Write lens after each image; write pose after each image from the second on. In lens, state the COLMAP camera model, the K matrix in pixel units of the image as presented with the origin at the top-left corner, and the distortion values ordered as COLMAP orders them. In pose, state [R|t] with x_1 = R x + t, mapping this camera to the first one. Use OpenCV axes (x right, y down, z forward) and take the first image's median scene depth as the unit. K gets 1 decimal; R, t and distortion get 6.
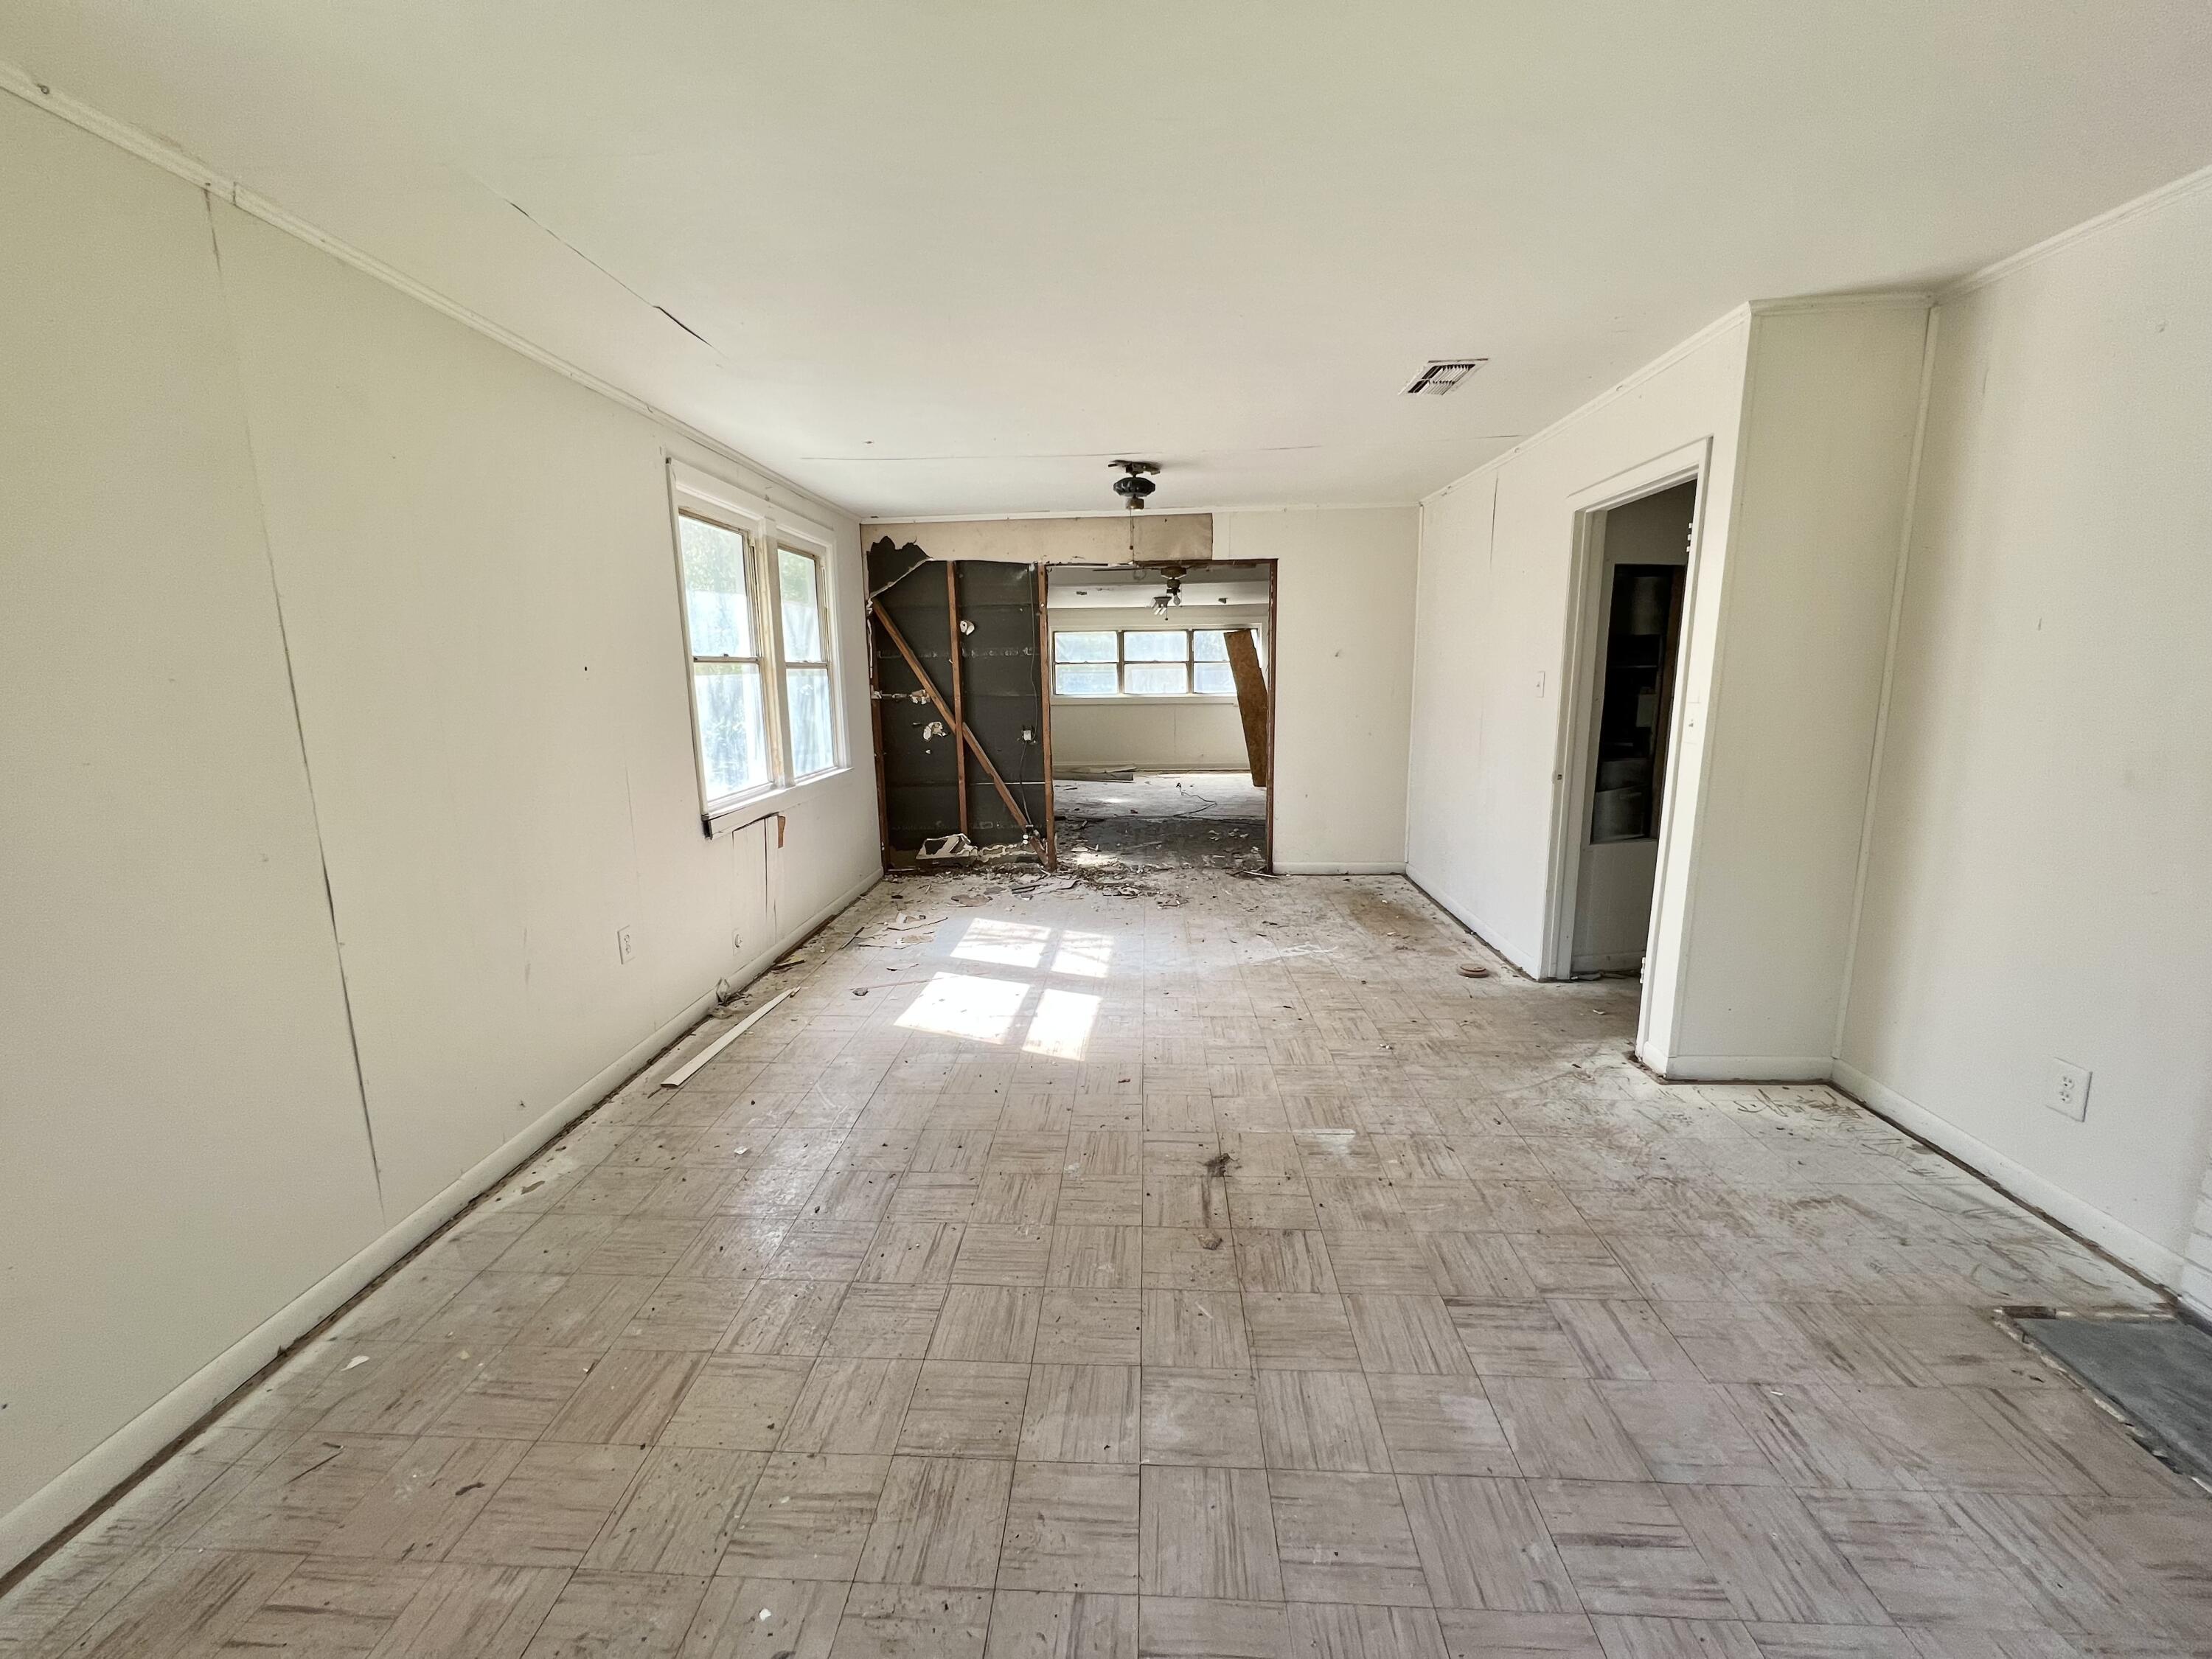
lens RADIAL K [[884.2, 0, 1101.9], [0, 884.2, 824.2], [0, 0, 1]] dist [-0.002149, 0.001438]
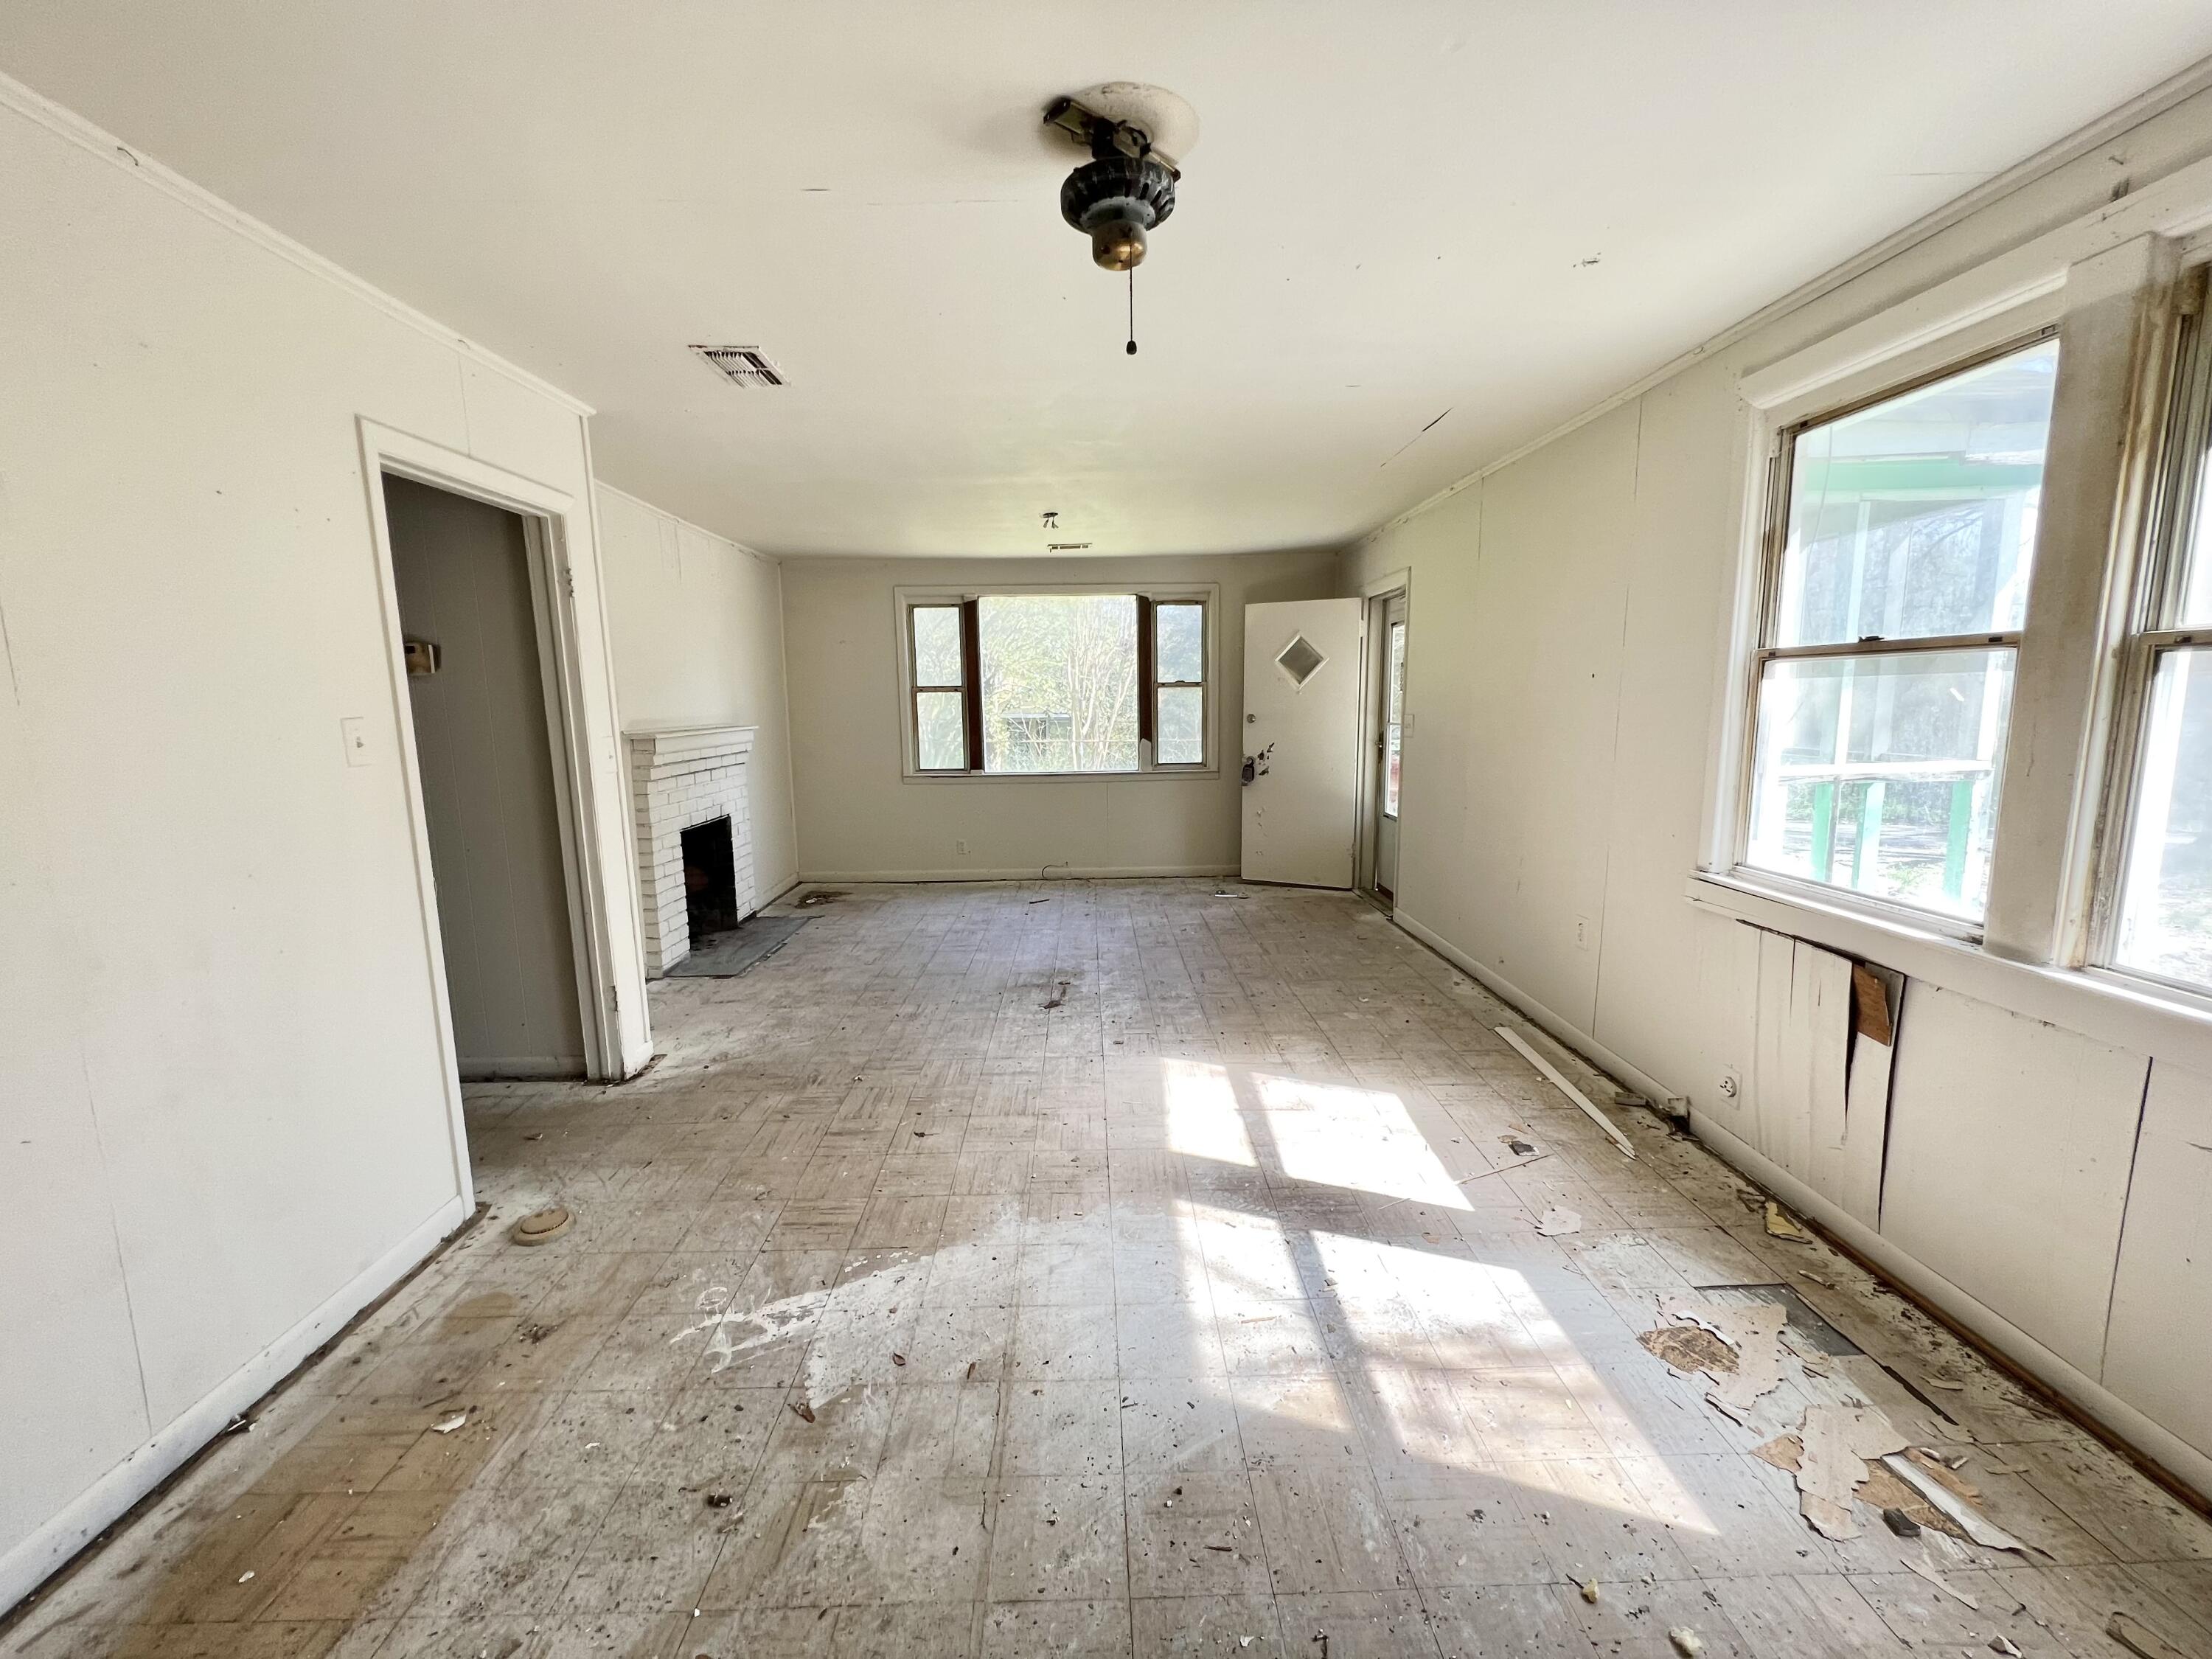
lens RADIAL K [[884.2, 0, 1100.6], [0, 884.2, 824.8], [0, 0, 1]] dist [-0.002149, 0.001438]
pose [[-0.997225, 0.040635, -0.062373, 0.098260], [0.019097, 0.949481, 0.313242, -0.310901], [0.071951, 0.311182, -0.947623, 1.796987]]
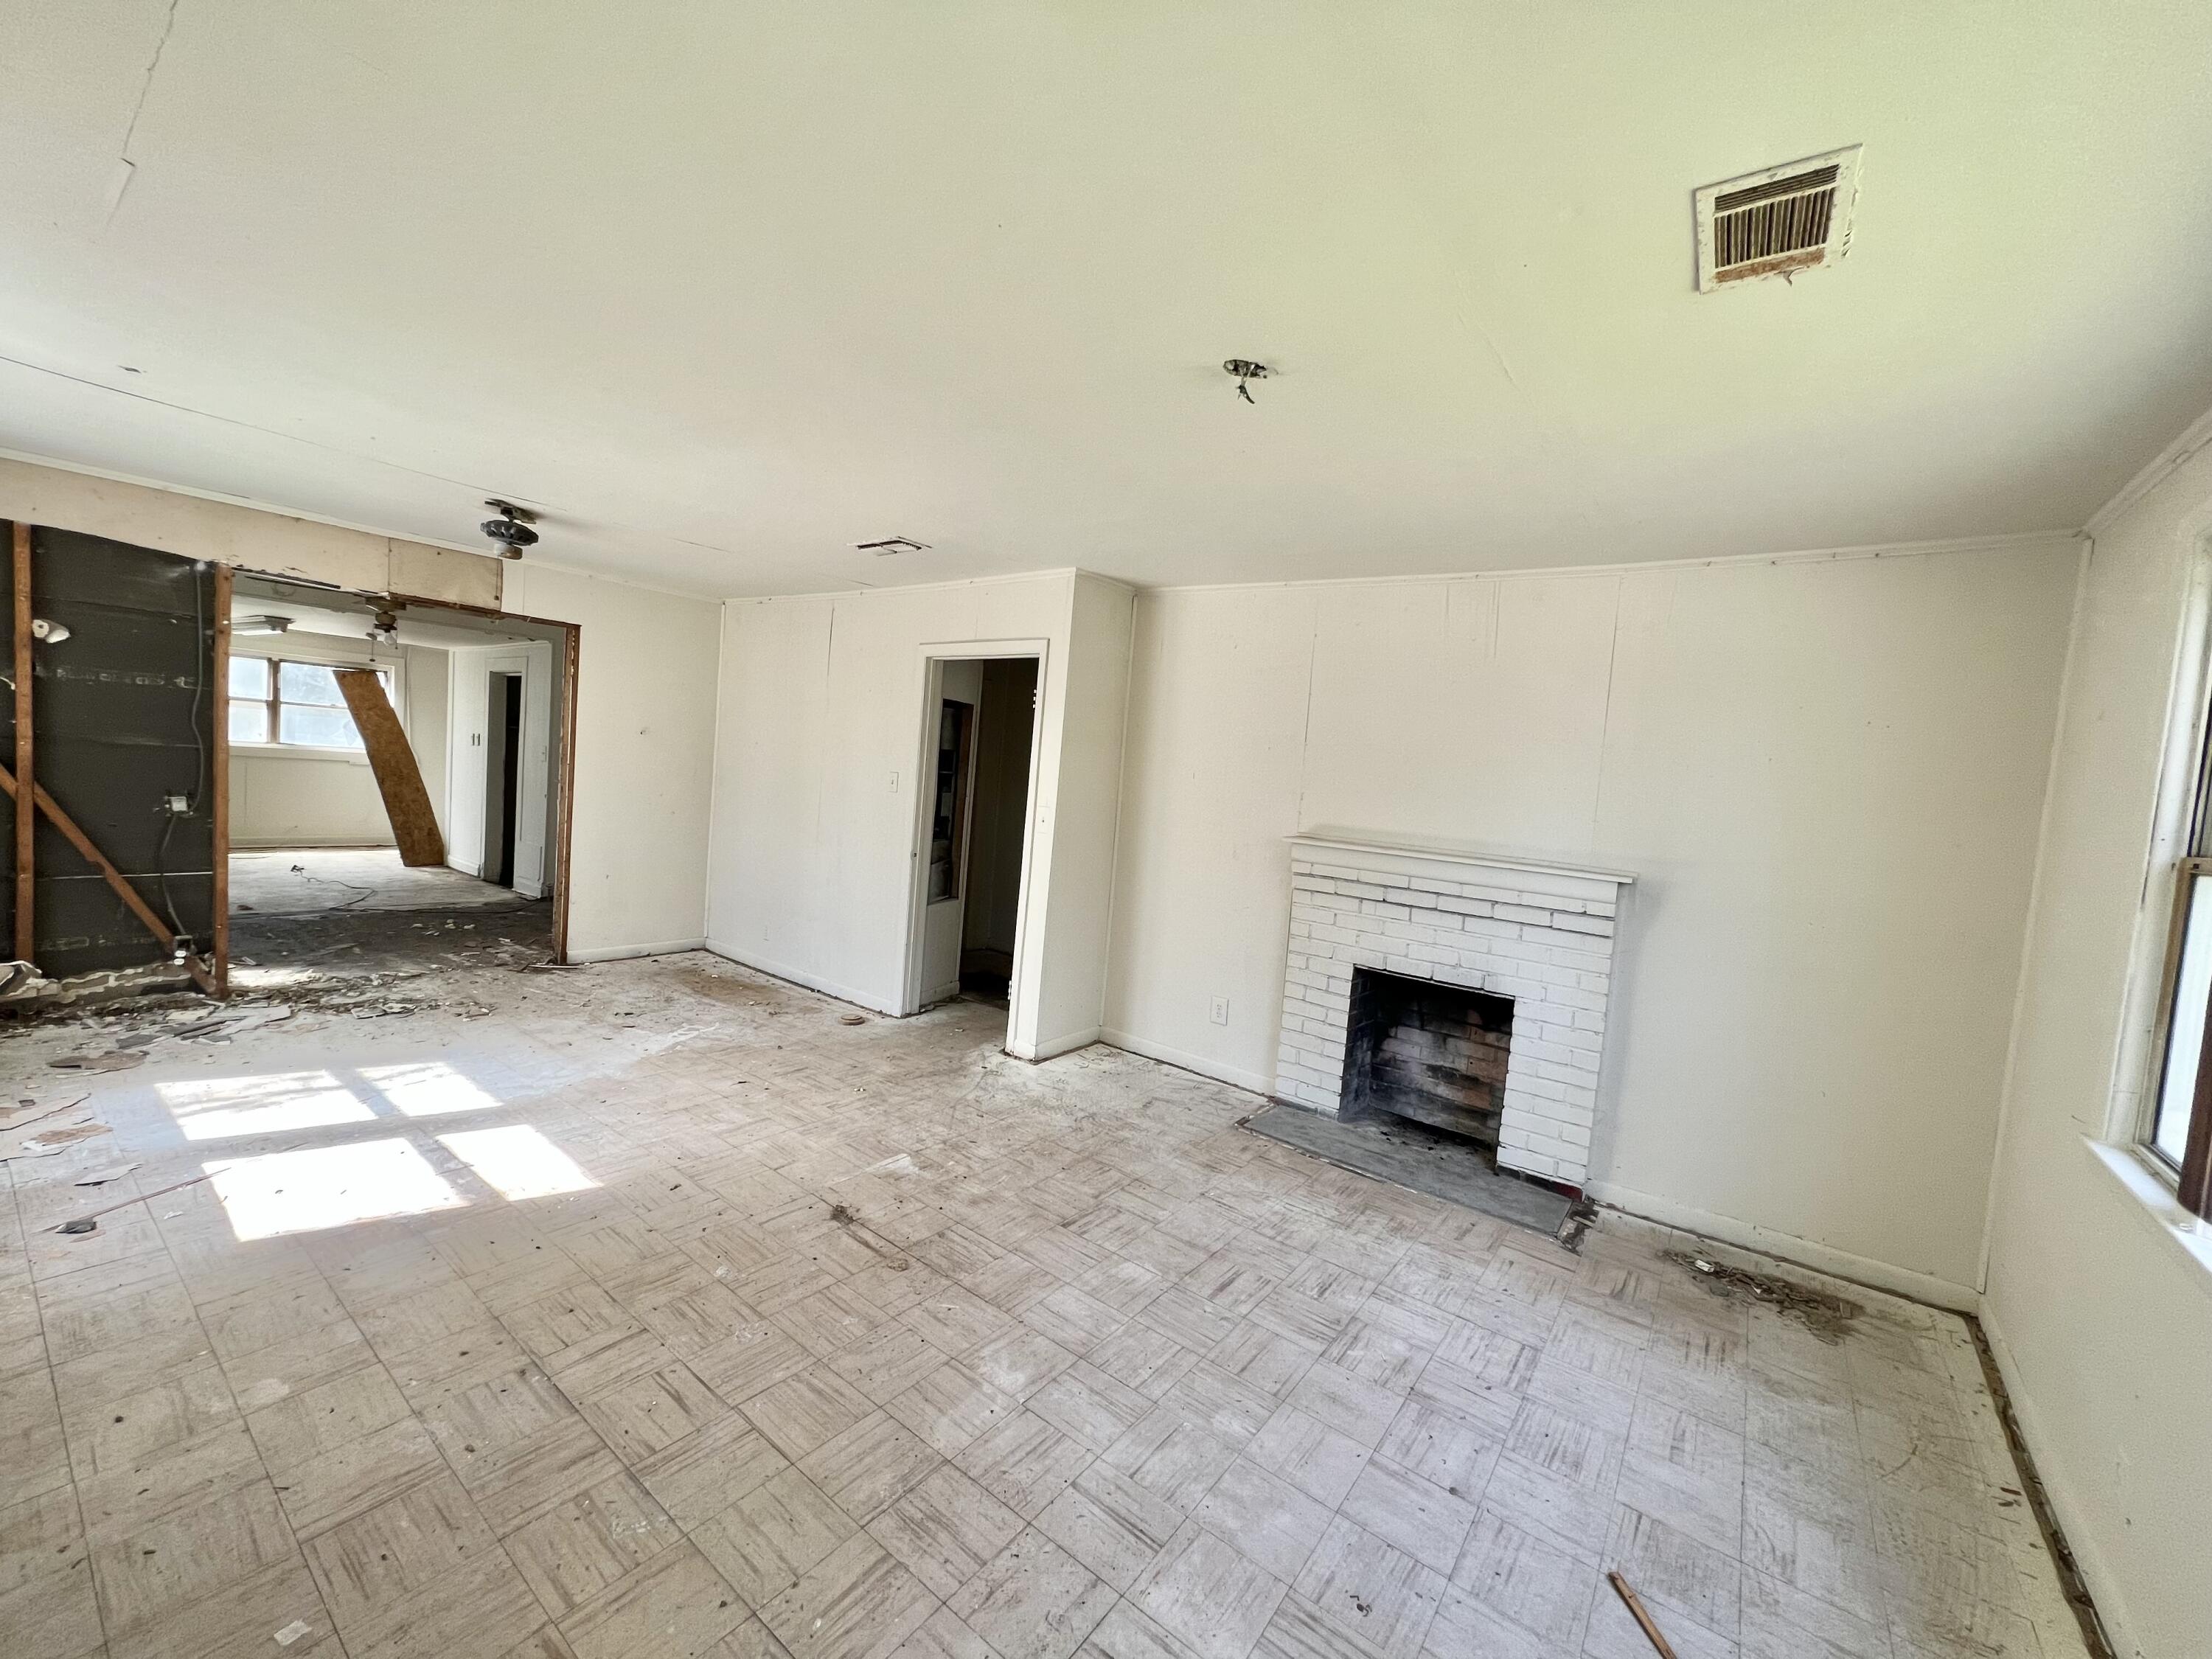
lens RADIAL K [[884.2, 0, 1102.7], [0, 884.2, 822.2], [0, 0, 1]] dist [-0.002149, 0.001438]
pose [[0.554038, 0.011471, 0.832413, -0.457460], [0.055111, 0.997206, -0.050423, -0.023127], [-0.830665, 0.073812, 0.551858, 0.060938]]
